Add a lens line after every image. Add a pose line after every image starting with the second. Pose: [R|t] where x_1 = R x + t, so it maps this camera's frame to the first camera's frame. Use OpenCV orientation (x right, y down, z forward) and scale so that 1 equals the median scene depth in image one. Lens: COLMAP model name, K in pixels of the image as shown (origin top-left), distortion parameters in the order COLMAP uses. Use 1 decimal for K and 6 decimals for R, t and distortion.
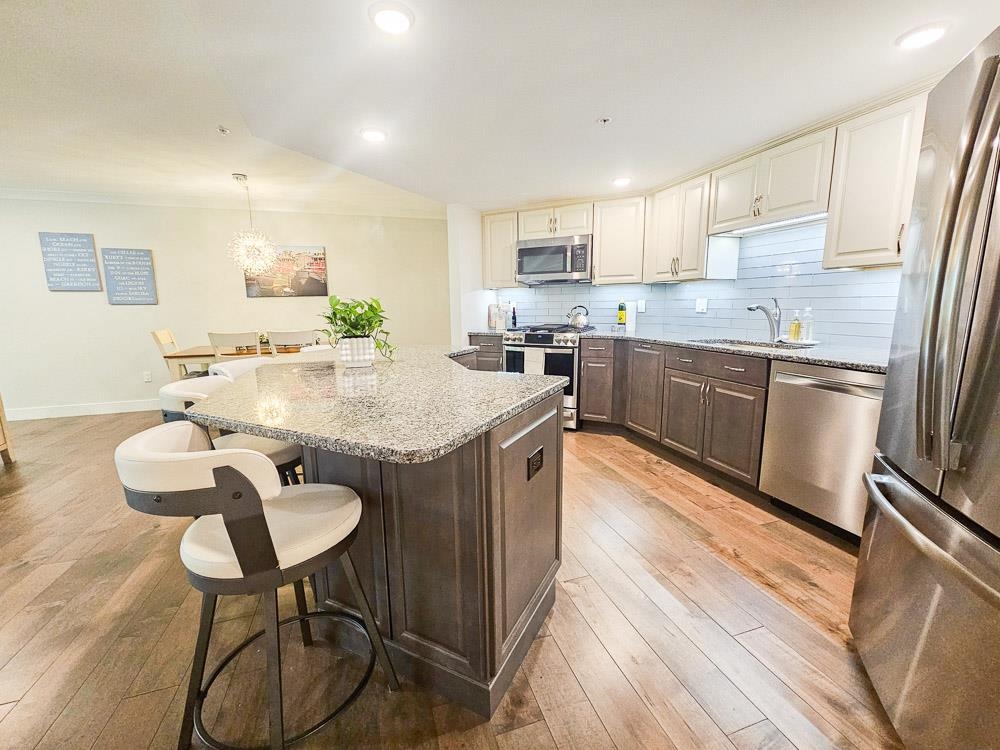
lens RADIAL K [[419.3, 0, 499.4], [0, 419.3, 375.0], [0, 0, 1]] dist [-0.000819, 0.000114]
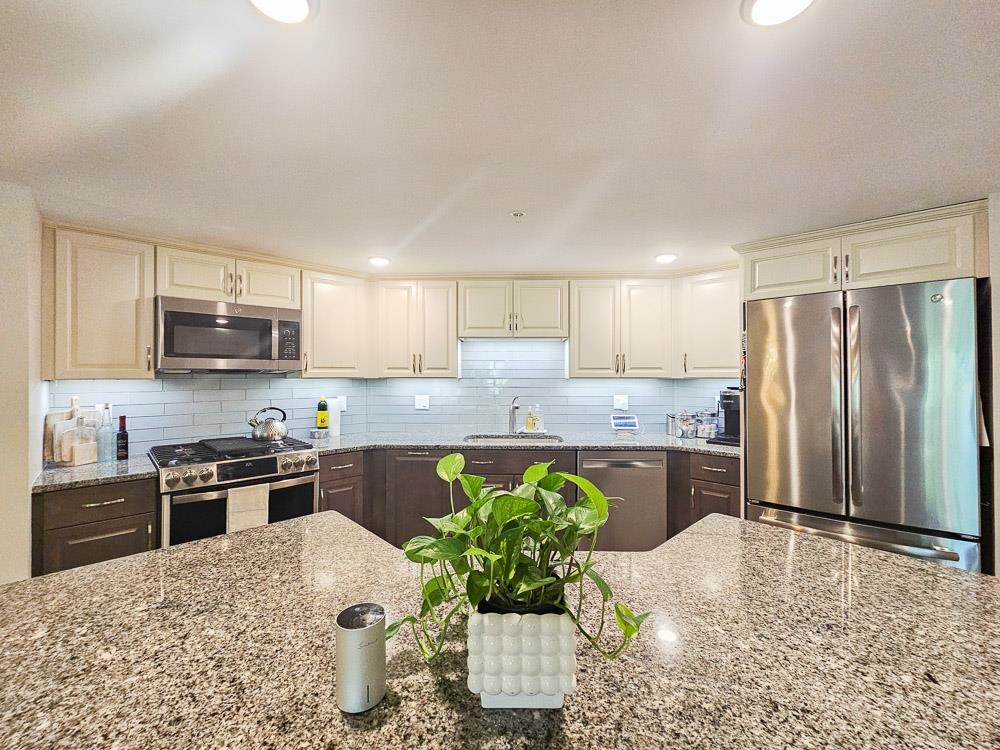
lens RADIAL K [[419.3, 0, 499.4], [0, 419.3, 375.0], [0, 0, 1]] dist [-0.000819, 0.000114]
pose [[0.330875, 0.014768, 0.943559, -0.332506], [0.154745, 0.985494, -0.069688, -0.115949], [-0.930901, 0.169069, 0.323790, 0.443856]]
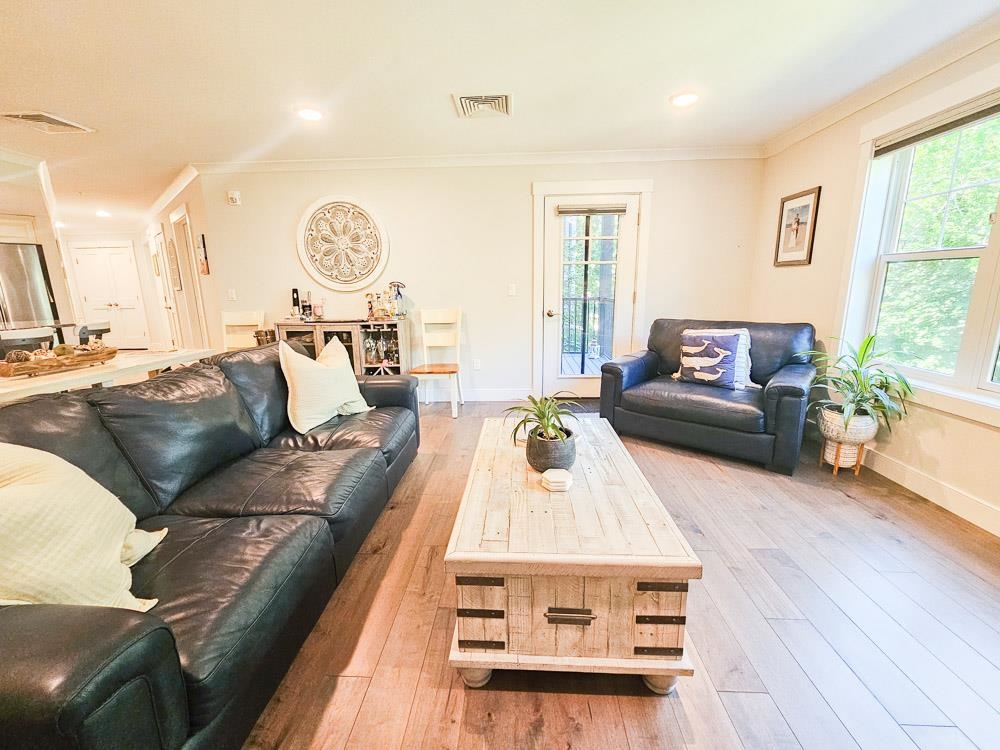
lens RADIAL K [[431.0, 0, 497.2], [0, 431.0, 373.5], [0, 0, 1]] dist [-0.001943, -0.000588]
pose [[-0.930250, -0.047129, 0.363887, -1.567542], [0.086708, 0.935395, 0.342810, -0.130306], [-0.356534, 0.350451, -0.866064, 0.885925]]
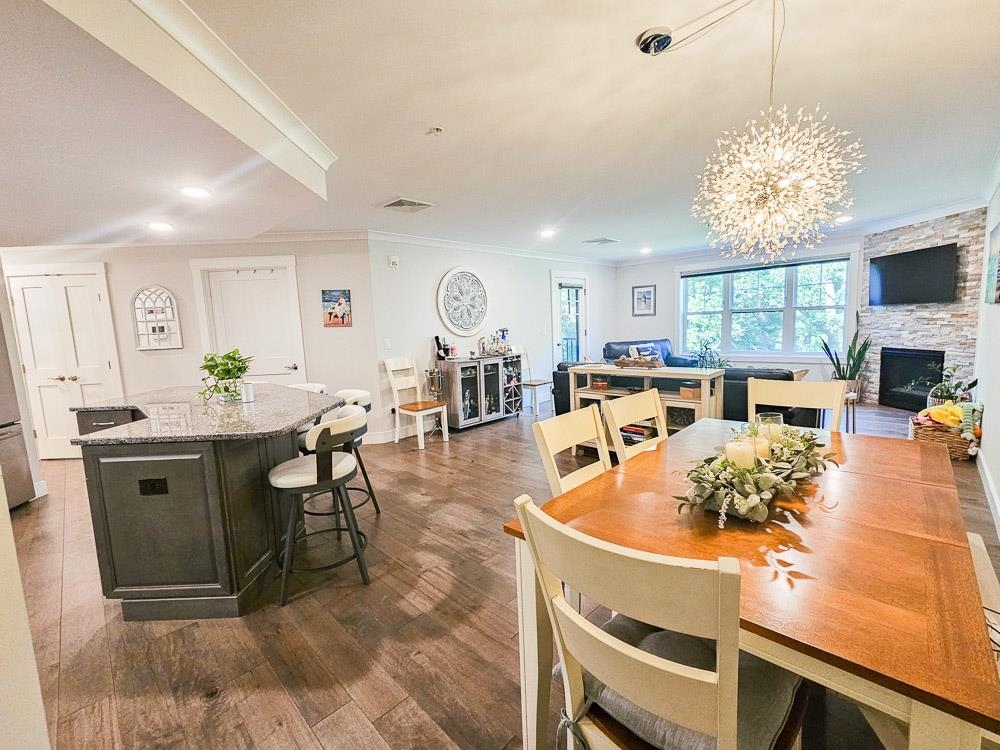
lens RADIAL K [[431.0, 0, 497.2], [0, 431.0, 373.5], [0, 0, 1]] dist [-0.001943, -0.000588]
pose [[-0.890646, 0.105836, -0.442209, -0.253018], [-0.020279, 0.962321, 0.271160, -0.258810], [0.454245, 0.250475, -0.854941, 1.324049]]
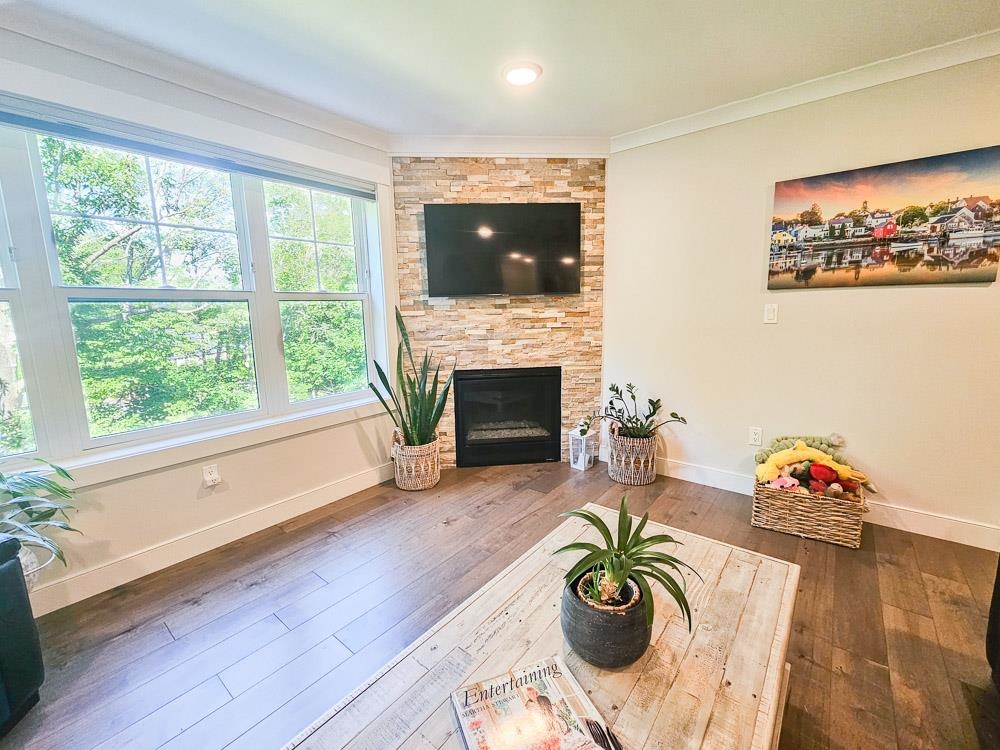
lens RADIAL K [[419.3, 0, 499.4], [0, 419.3, 375.0], [0, 0, 1]] dist [-0.000819, 0.000114]
pose [[0.548758, 0.132490, -0.825416, -1.308778], [-0.126672, 0.989139, 0.074555, -0.047271], [0.826329, 0.063645, 0.559580, 0.308744]]
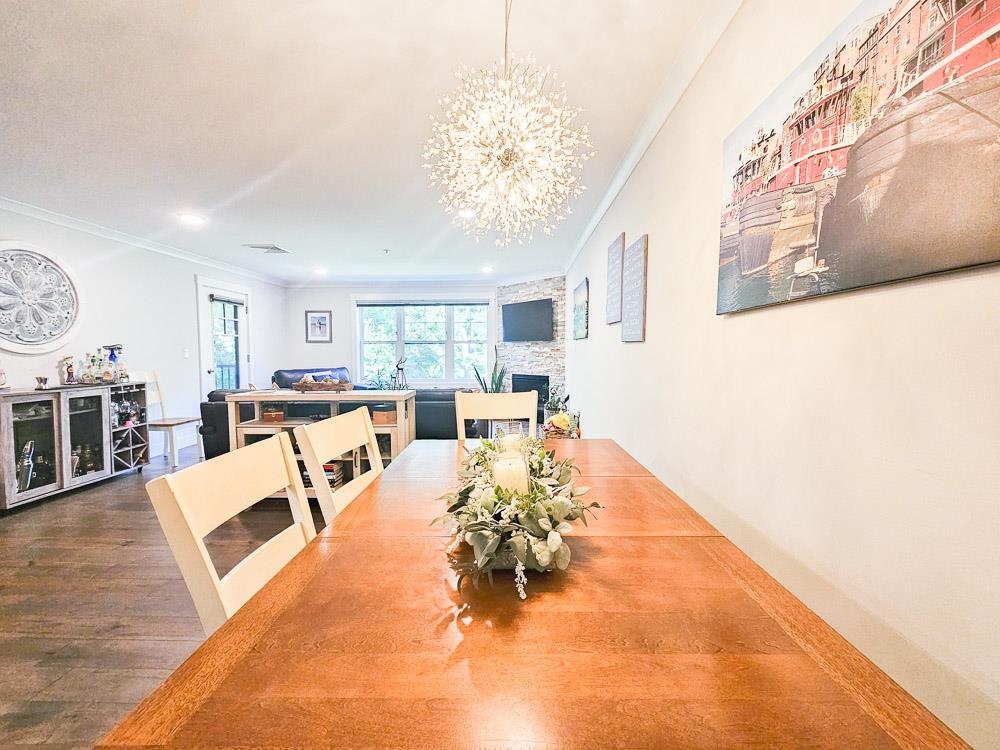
lens RADIAL K [[419.3, 0, 499.4], [0, 419.3, 375.0], [0, 0, 1]] dist [-0.000819, 0.000114]
pose [[-0.348405, 0.068943, -0.934805, -0.337603], [-0.150398, 0.980259, 0.128349, -0.199774], [0.925200, 0.185310, -0.331159, 1.205300]]
